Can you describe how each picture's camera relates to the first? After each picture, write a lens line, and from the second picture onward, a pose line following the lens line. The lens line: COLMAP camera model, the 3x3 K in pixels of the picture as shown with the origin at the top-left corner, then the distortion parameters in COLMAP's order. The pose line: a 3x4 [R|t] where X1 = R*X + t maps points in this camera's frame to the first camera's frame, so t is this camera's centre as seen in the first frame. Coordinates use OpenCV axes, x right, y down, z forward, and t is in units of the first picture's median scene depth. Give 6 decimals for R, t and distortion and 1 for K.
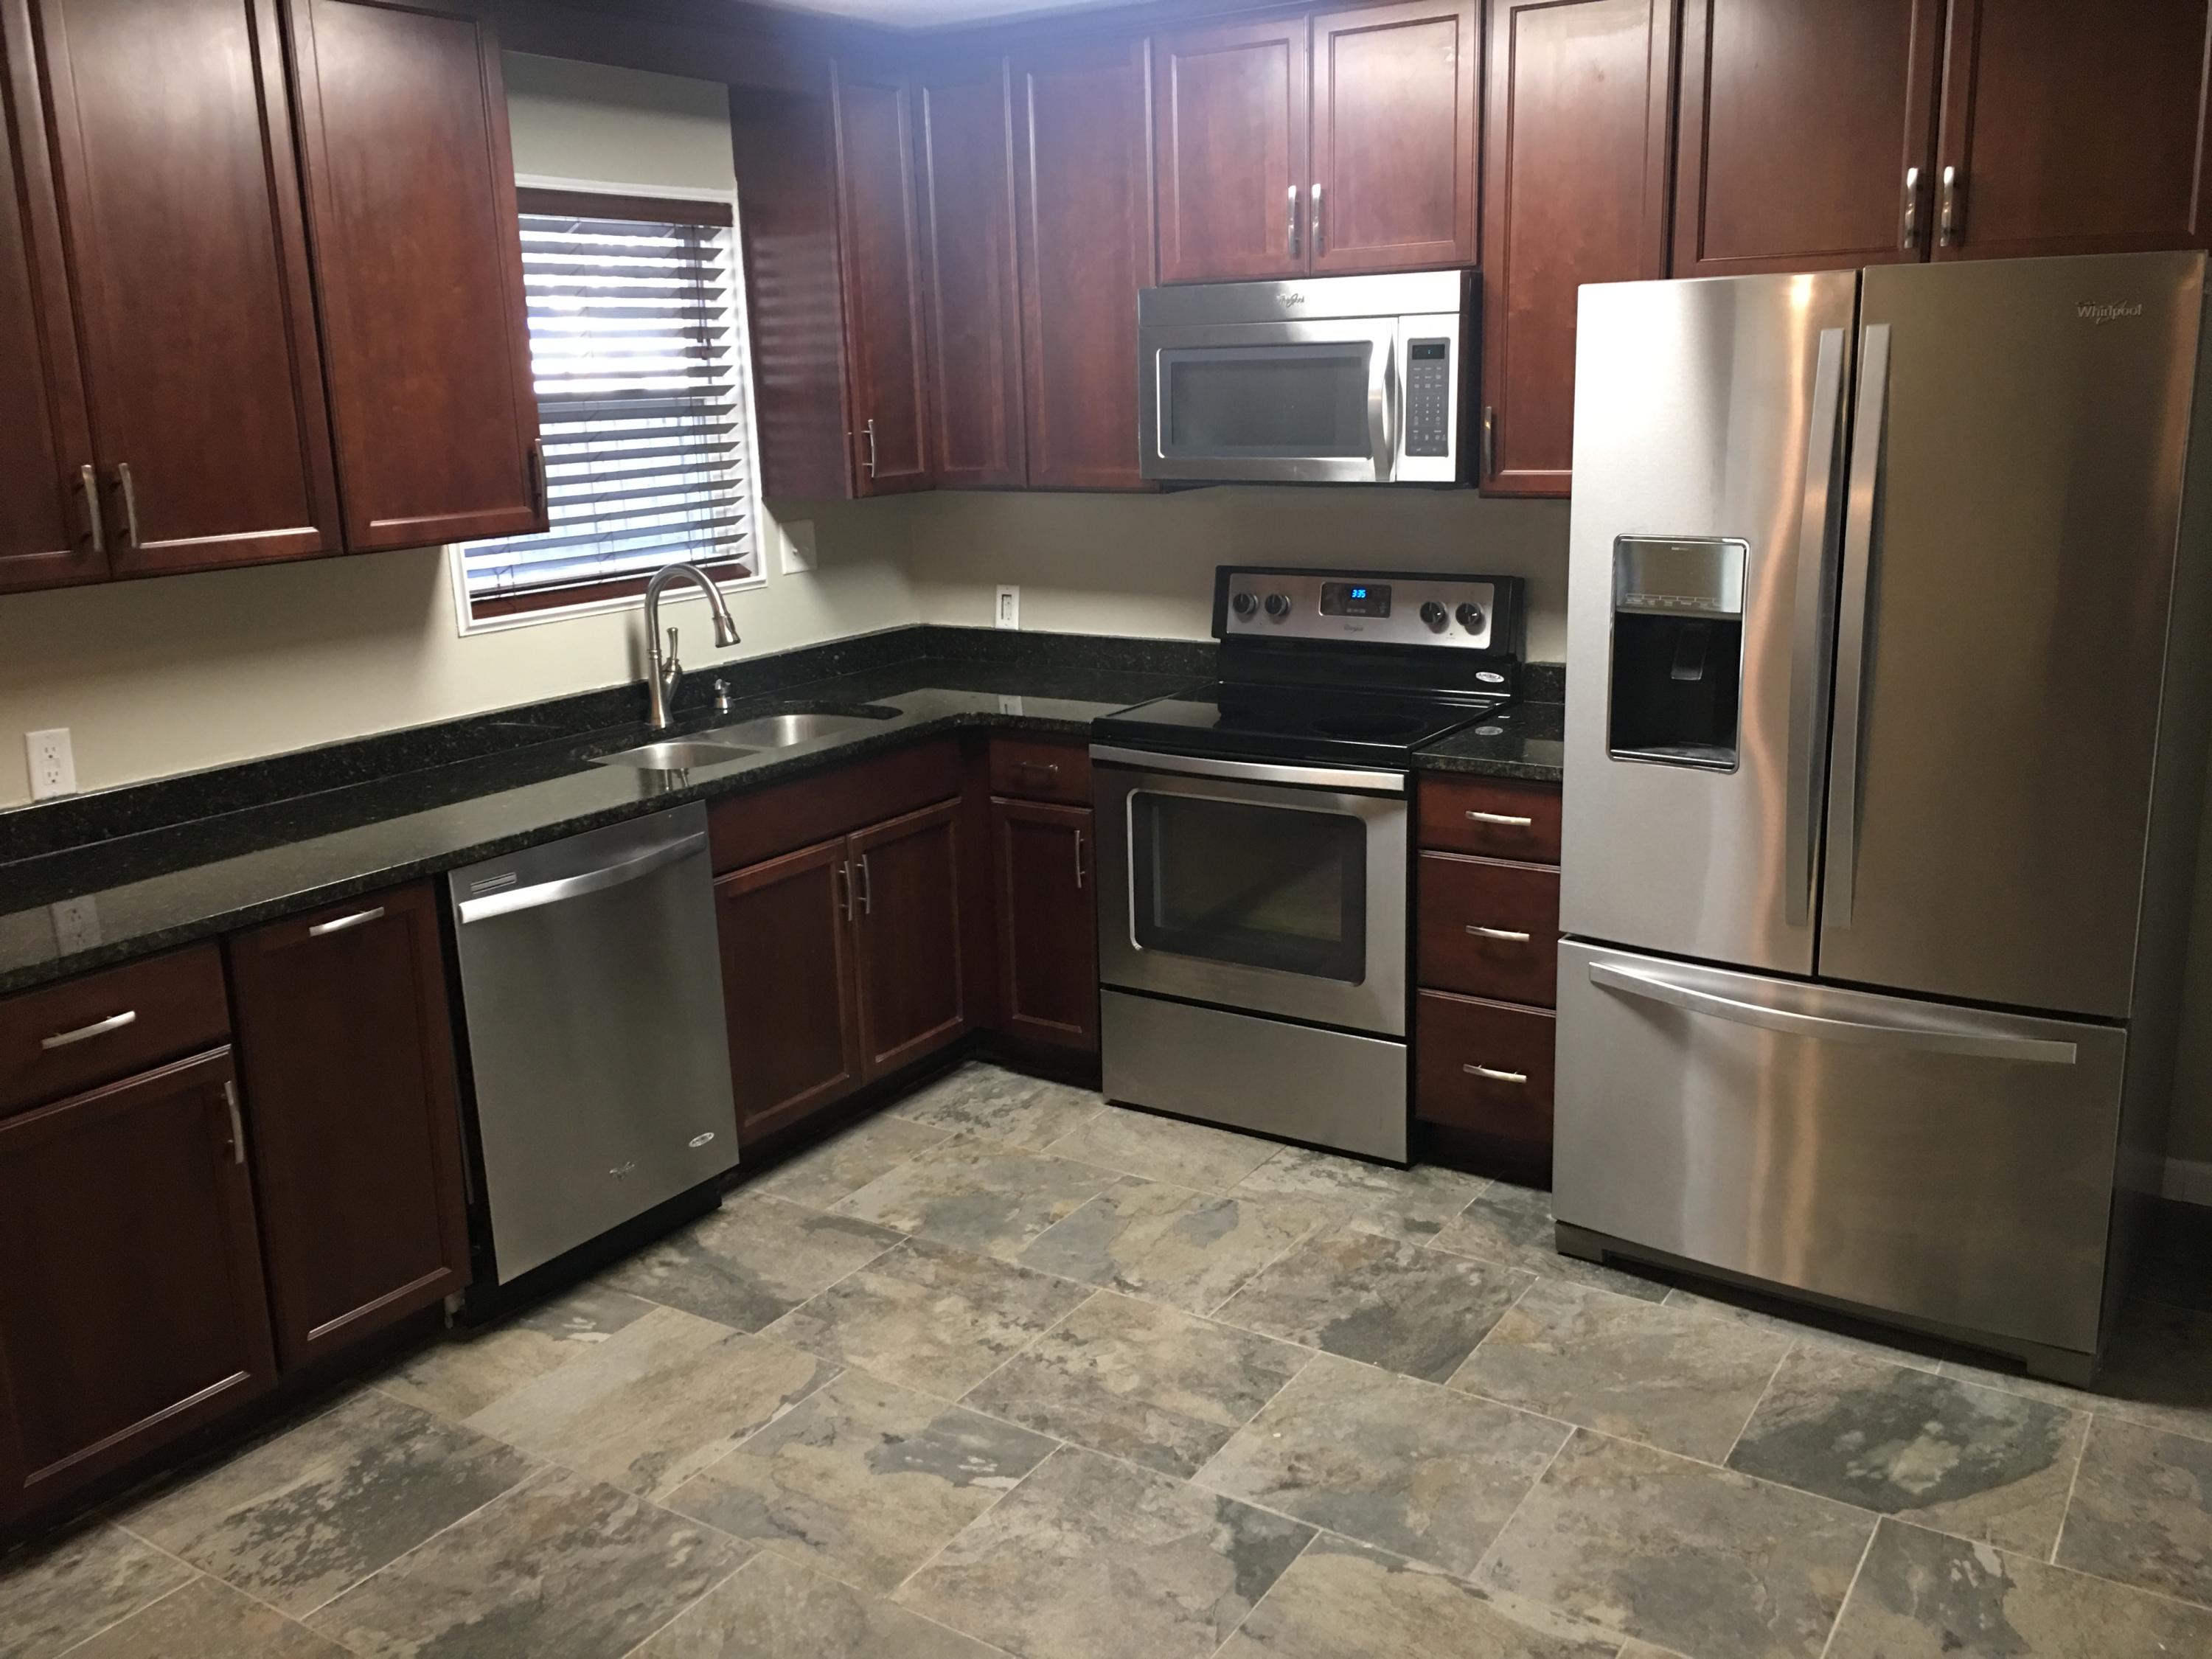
lens RADIAL K [[1875.2, 0, 1097.9], [0, 1875.2, 820.4], [0, 0, 1]] dist [0.070202, -0.089471]
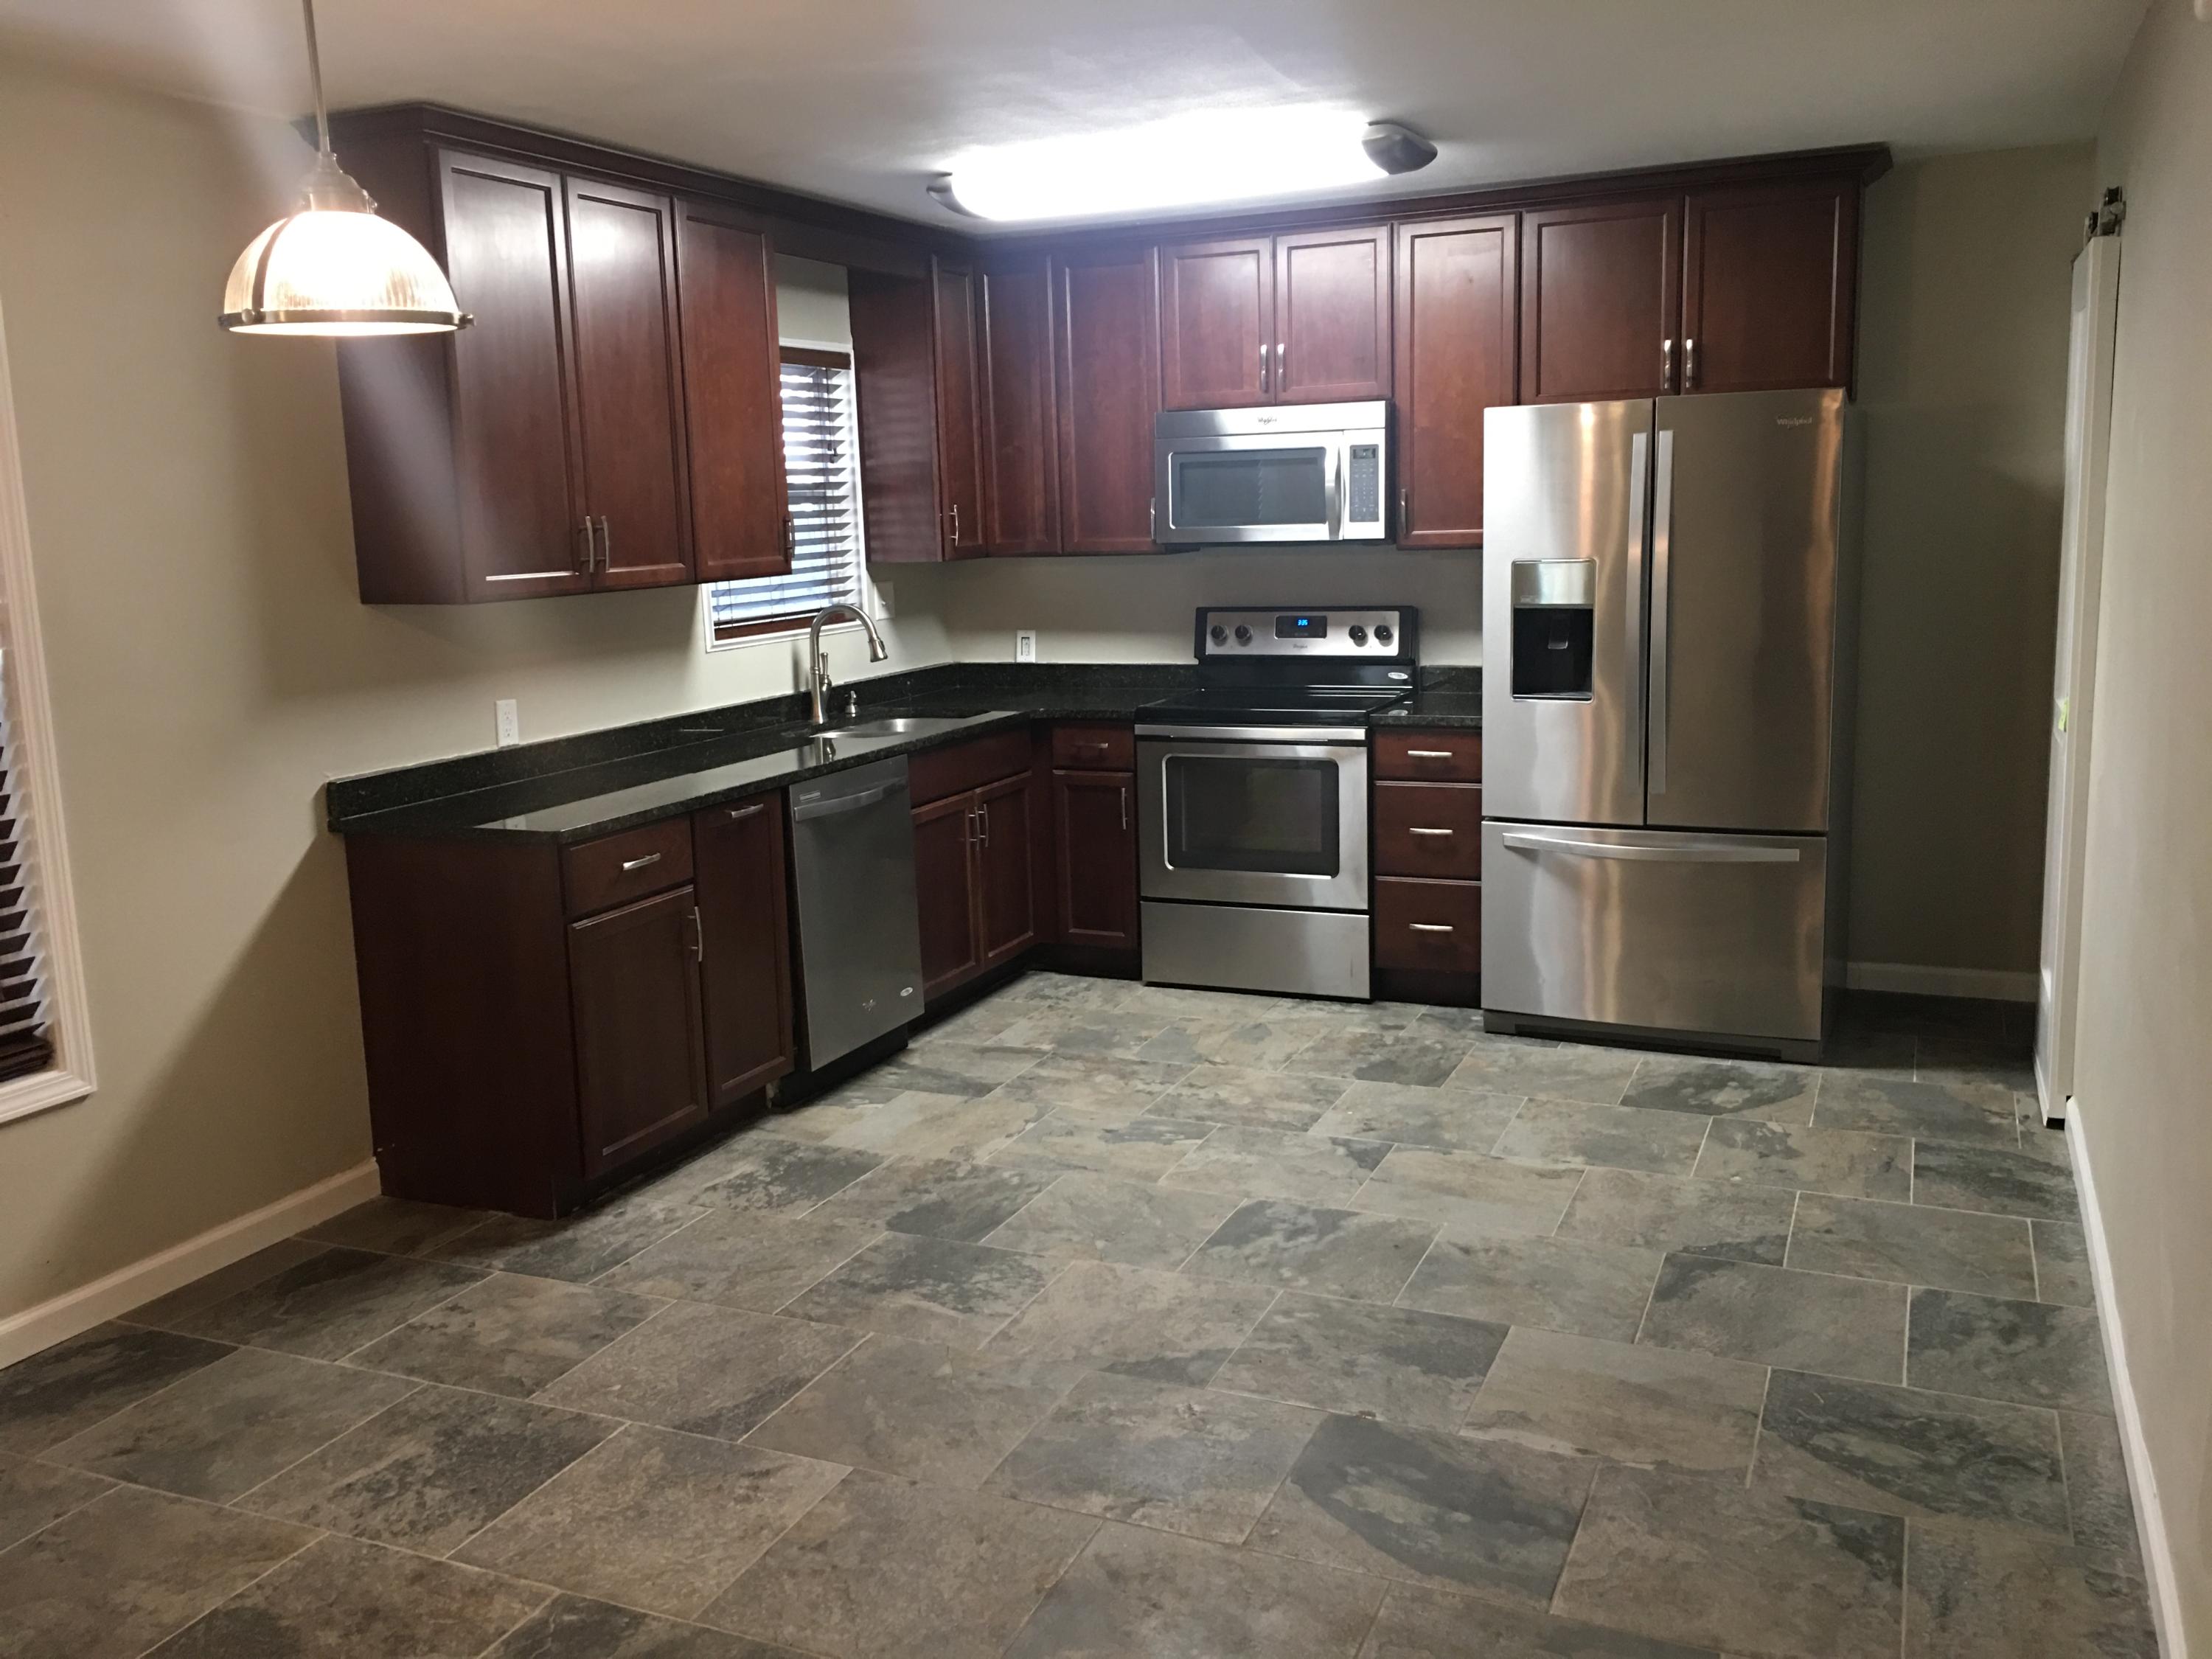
lens RADIAL K [[1875.2, 0, 1093.8], [0, 1875.2, 827.4], [0, 0, 1]] dist [0.070202, -0.089471]
pose [[0.987260, -0.029514, 0.156356, -0.292742], [0.040177, 0.997045, -0.065481, 0.145549], [-0.153961, 0.070929, 0.985528, -0.449477]]
